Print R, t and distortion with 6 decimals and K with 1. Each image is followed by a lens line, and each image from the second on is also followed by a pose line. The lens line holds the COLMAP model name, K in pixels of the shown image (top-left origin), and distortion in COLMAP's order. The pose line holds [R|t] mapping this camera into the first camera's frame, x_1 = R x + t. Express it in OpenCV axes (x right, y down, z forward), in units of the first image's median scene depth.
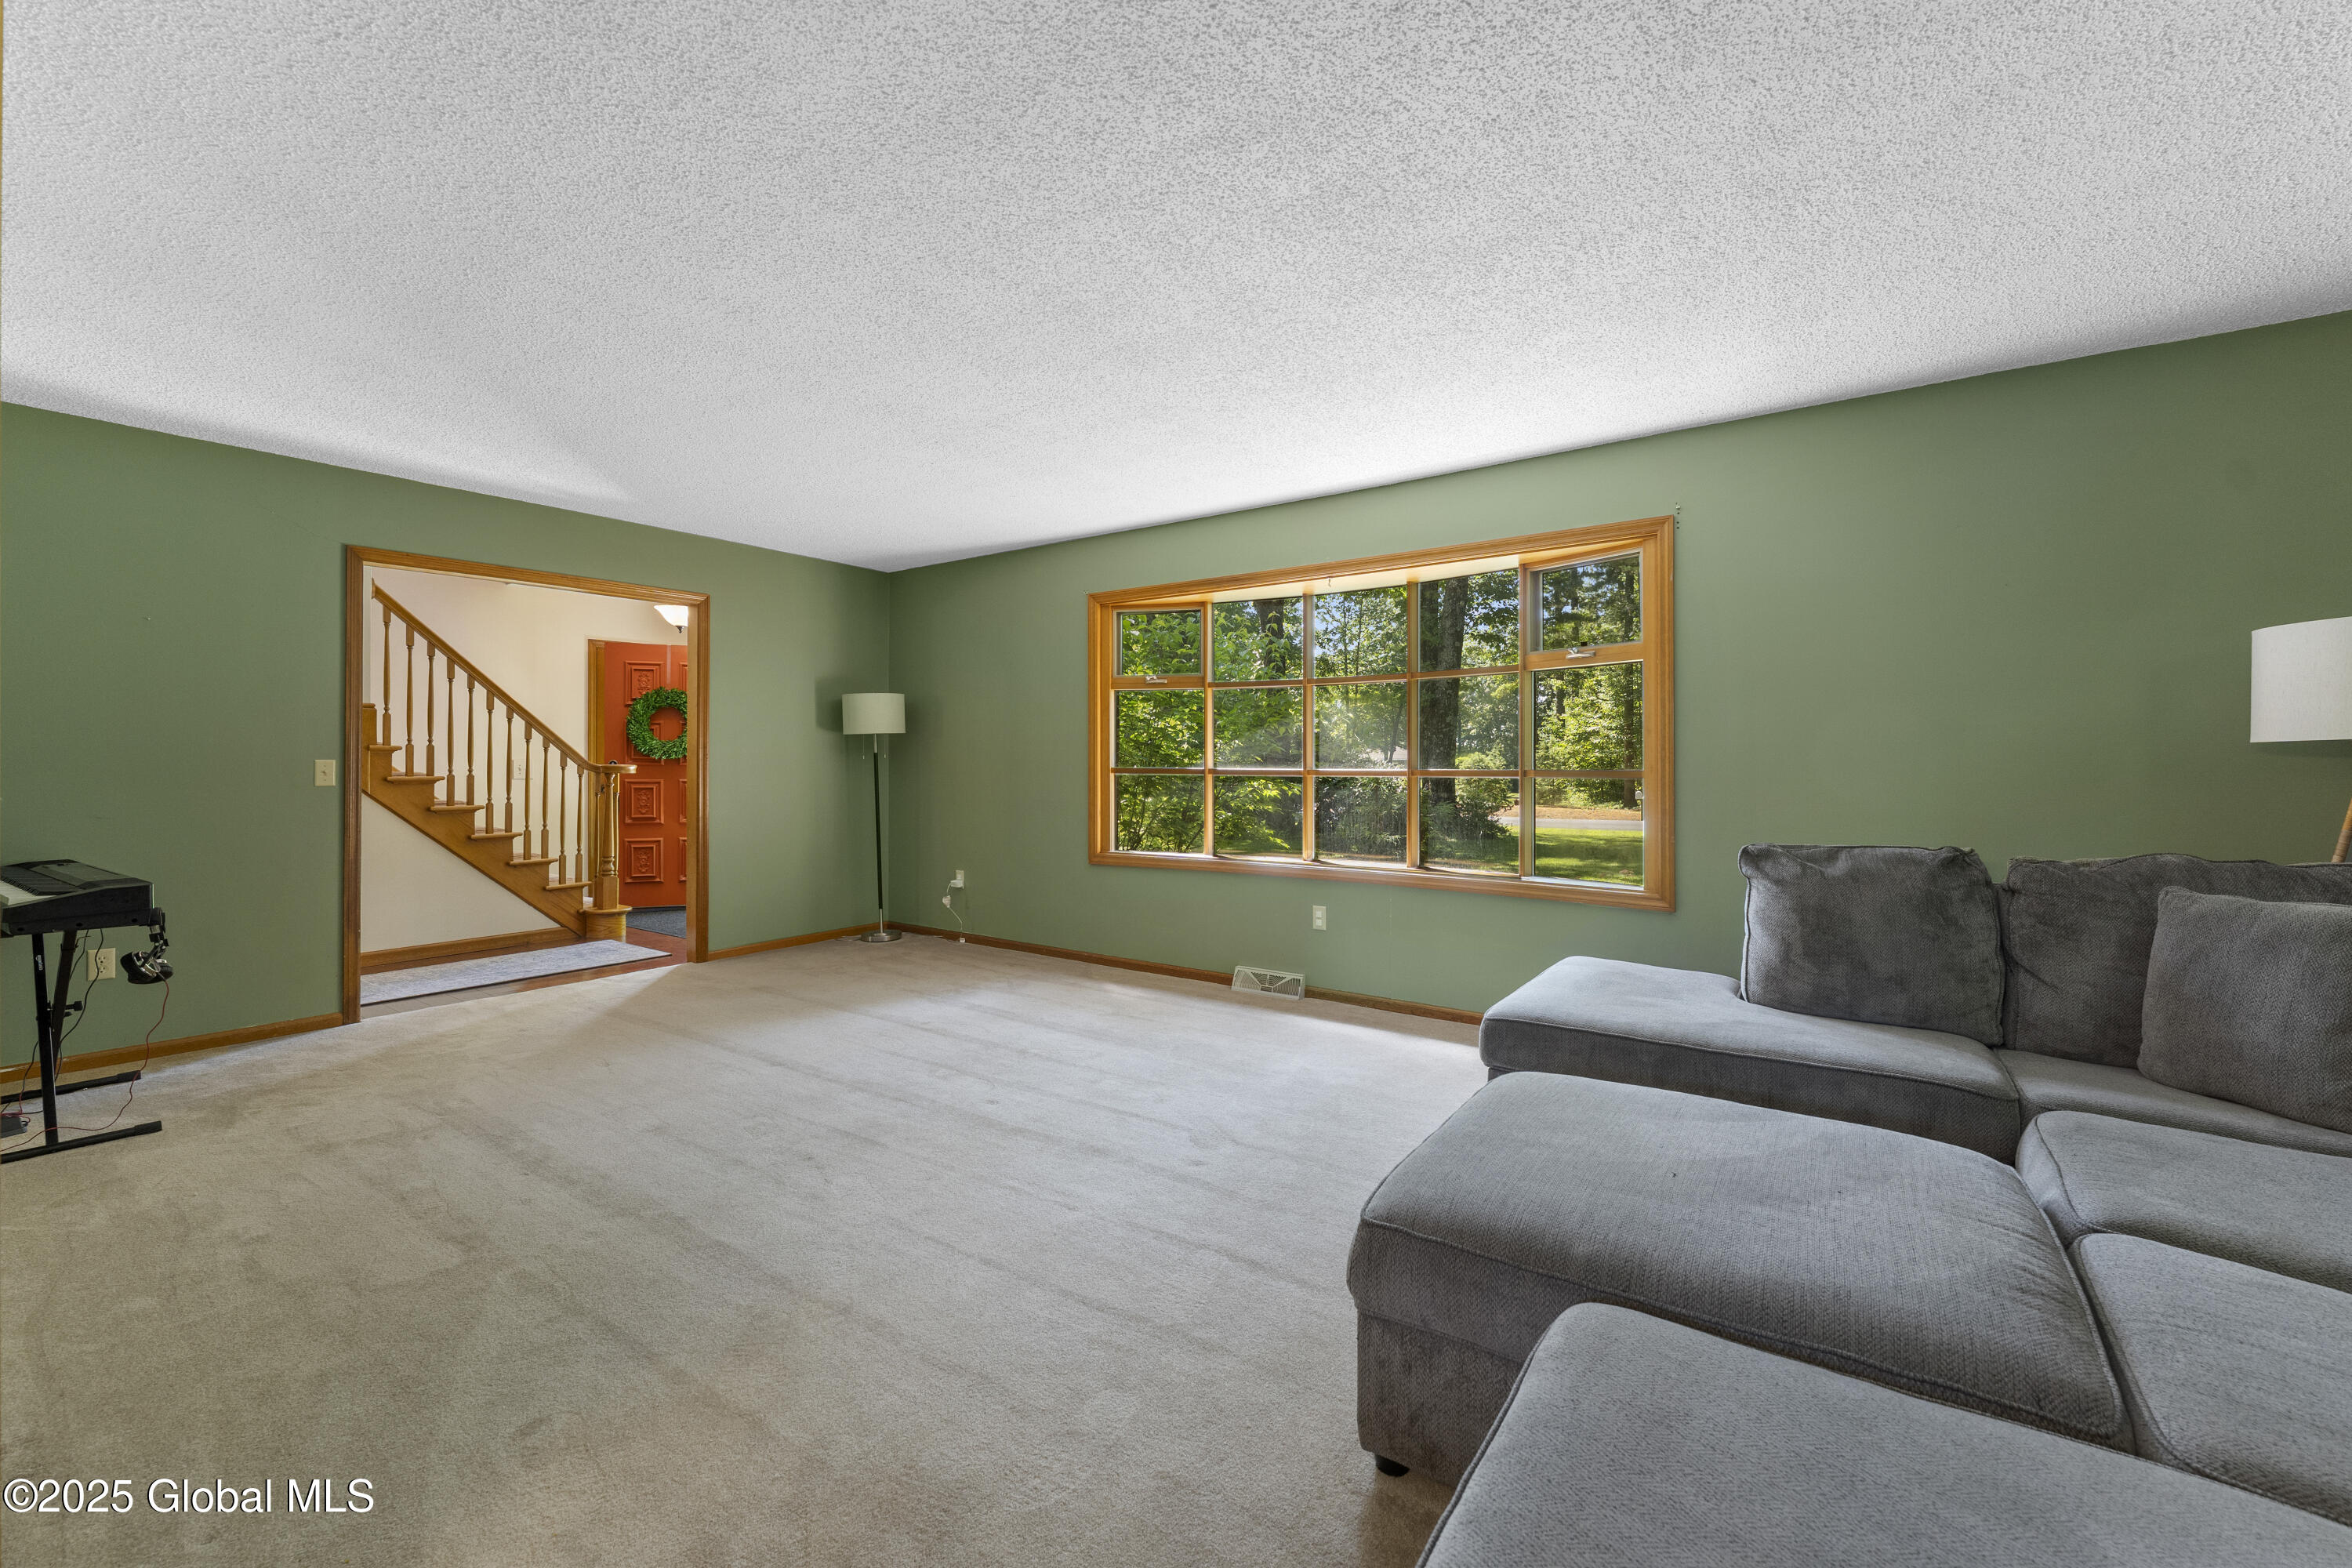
lens RADIAL K [[953.5, 0, 1176.0], [0, 953.5, 784.0], [0, 0, 1]] dist [-0.002566, -0.000312]
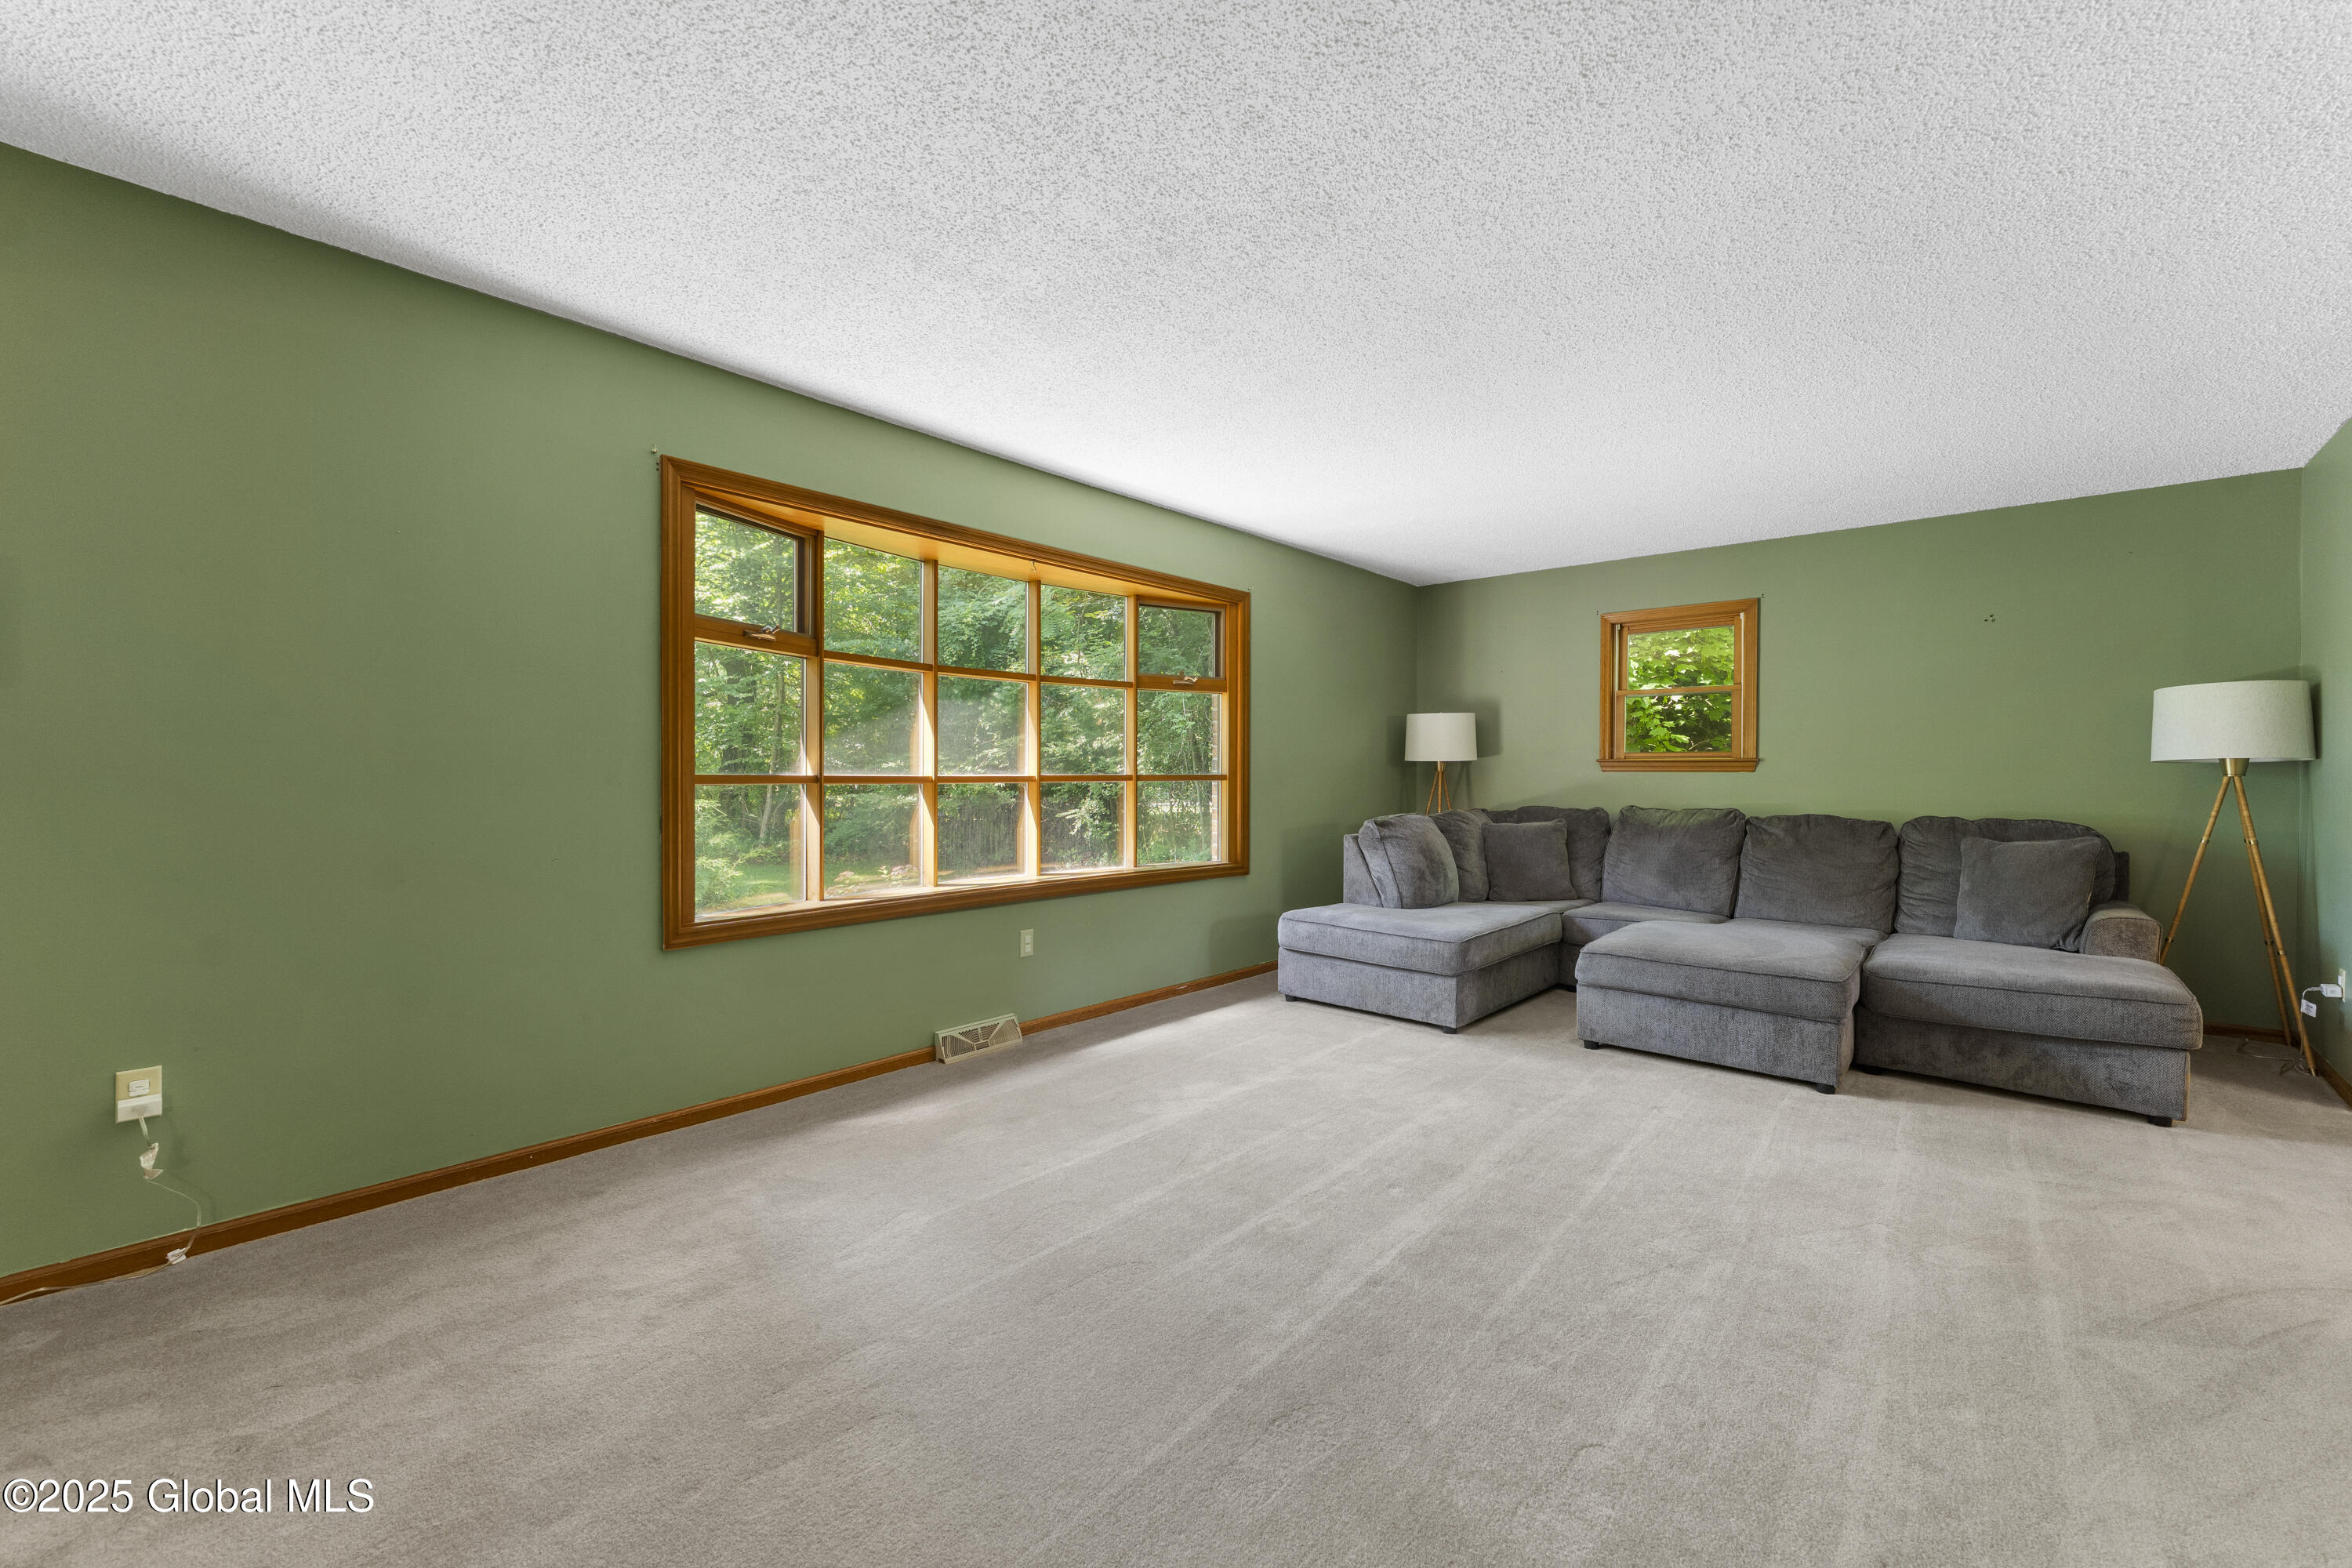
lens RADIAL K [[953.5, 0, 1176.0], [0, 953.5, 784.0], [0, 0, 1]] dist [-0.002566, -0.000312]
pose [[0.085791, -0.015963, 0.996185, -0.087630], [0.010438, 0.999831, 0.015123, -0.002491], [-0.996258, 0.009101, 0.085943, 0.095077]]
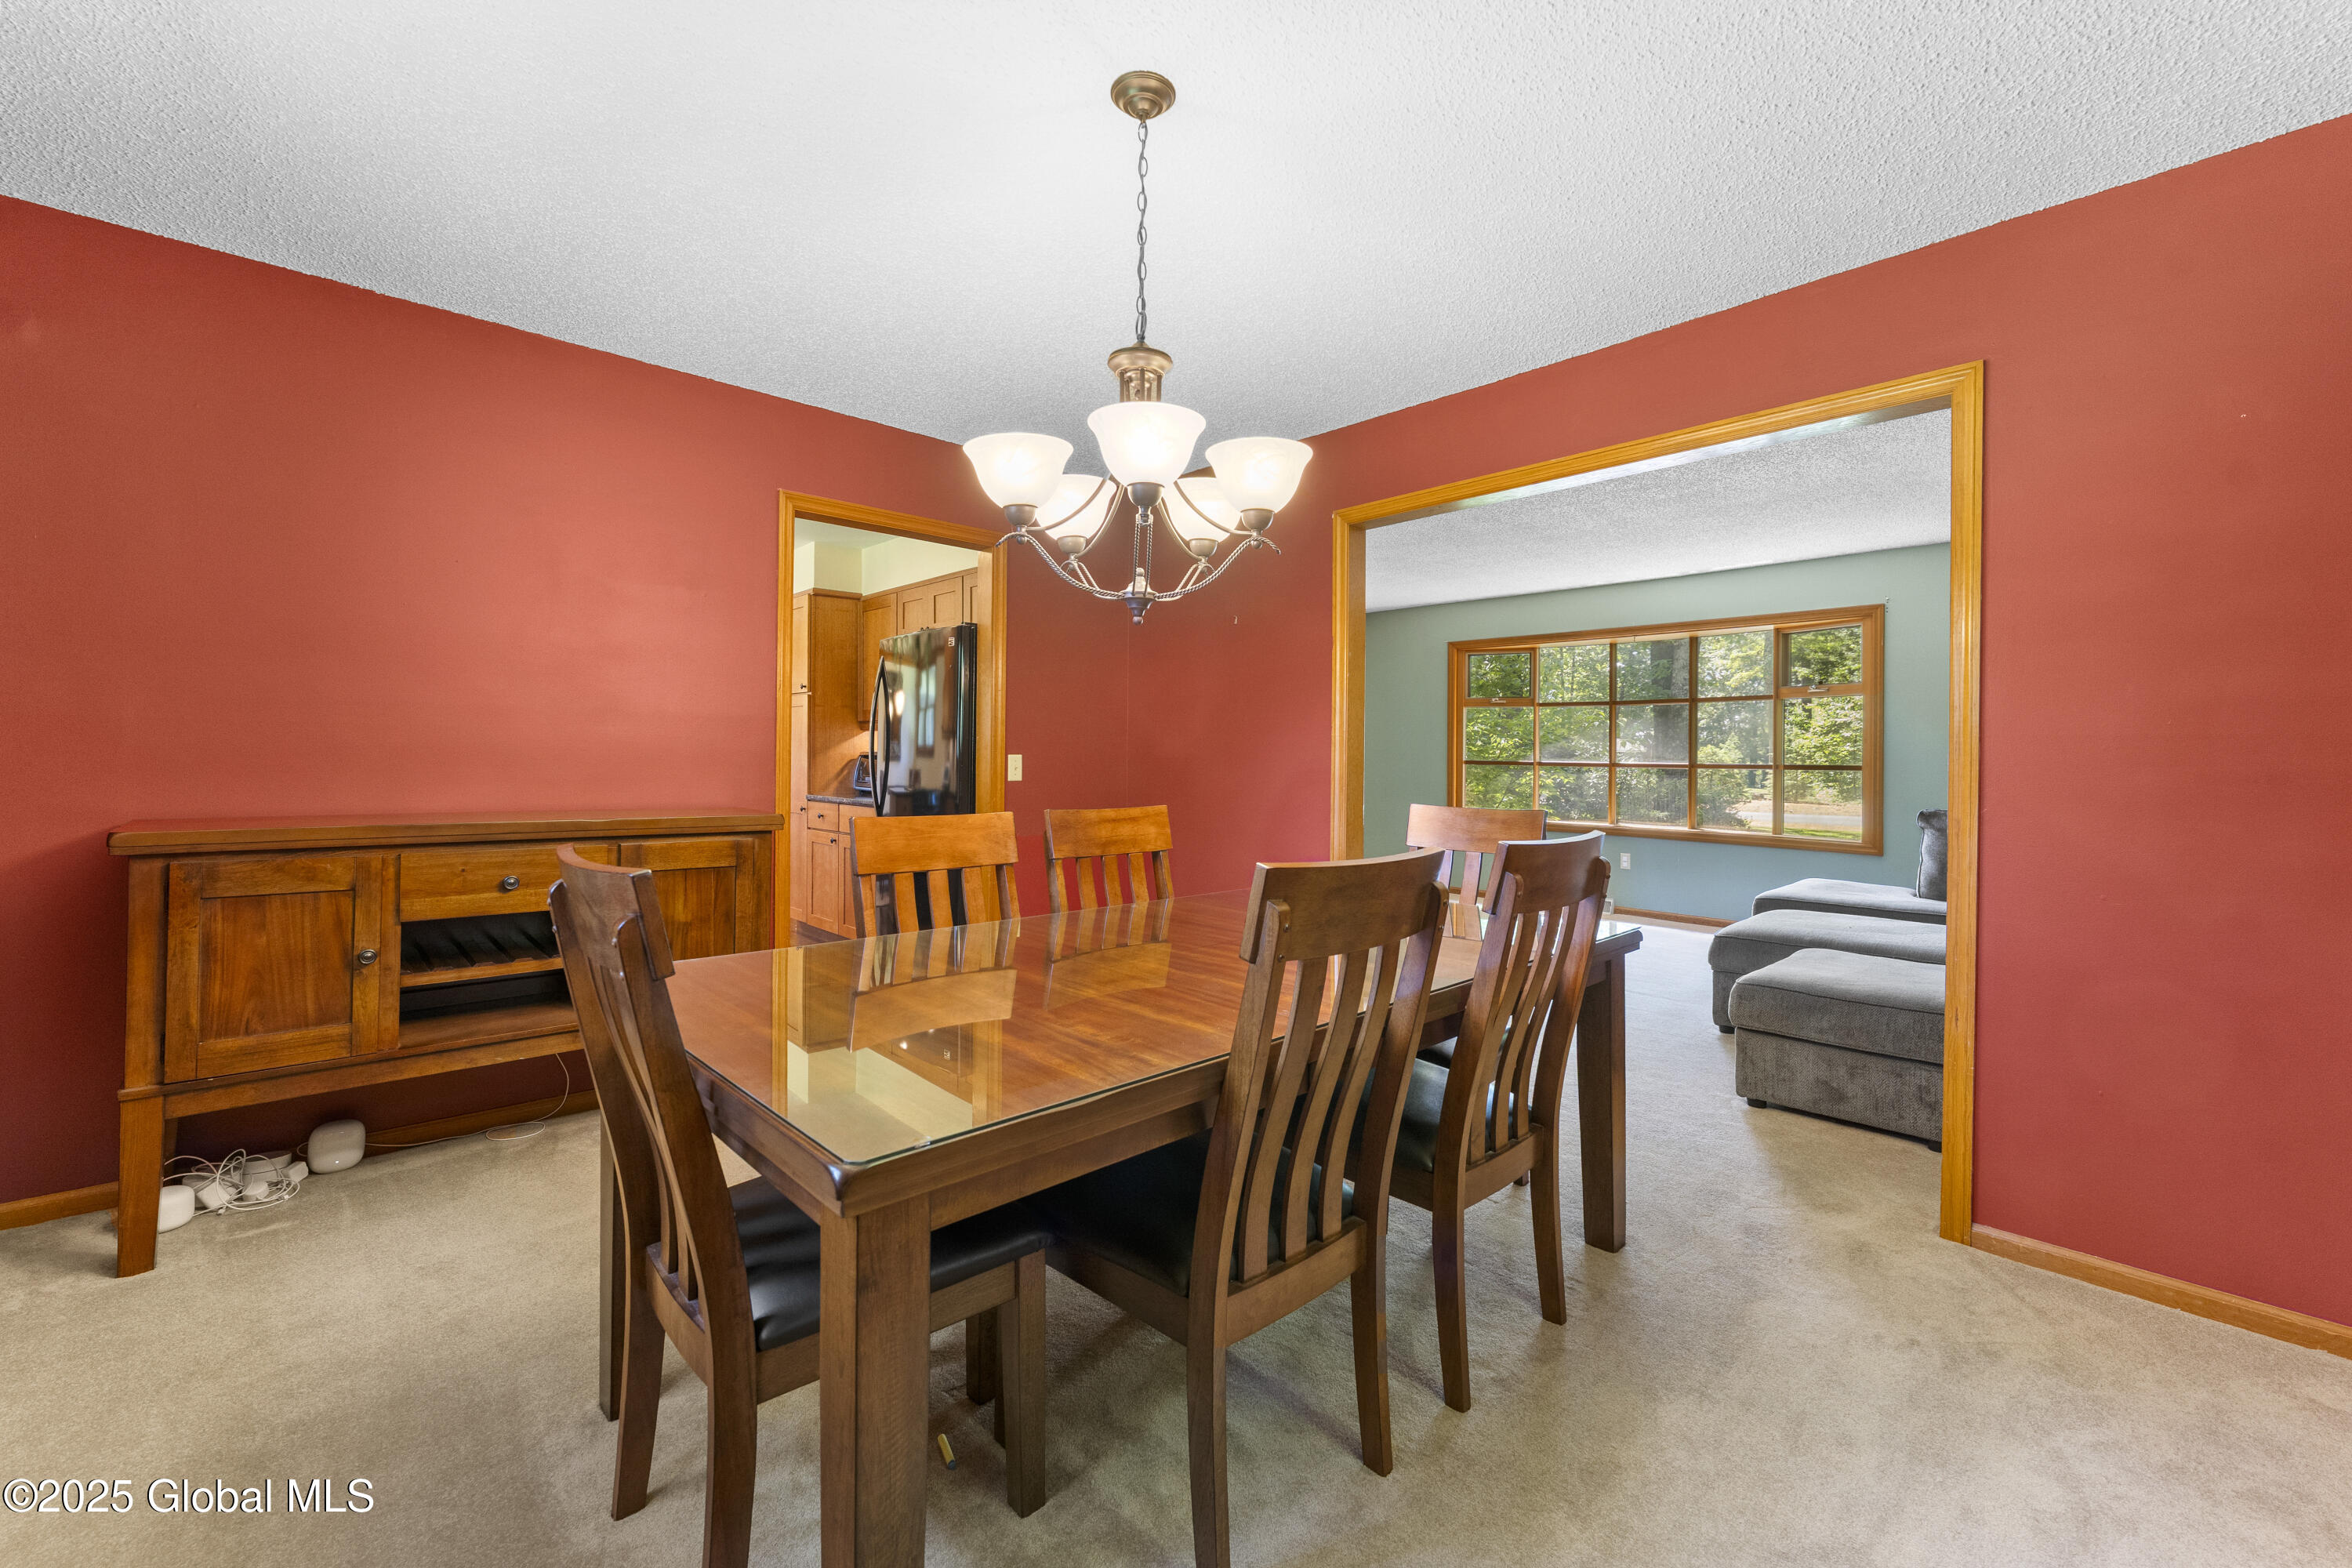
lens RADIAL K [[953.5, 0, 1176.0], [0, 953.5, 784.0], [0, 0, 1]] dist [-0.002566, -0.000312]
pose [[0.979955, 0.009342, -0.199001, -0.030532], [-0.007546, 0.999924, 0.009779, 0.000912], [0.199077, -0.008082, 0.979950, -0.076662]]
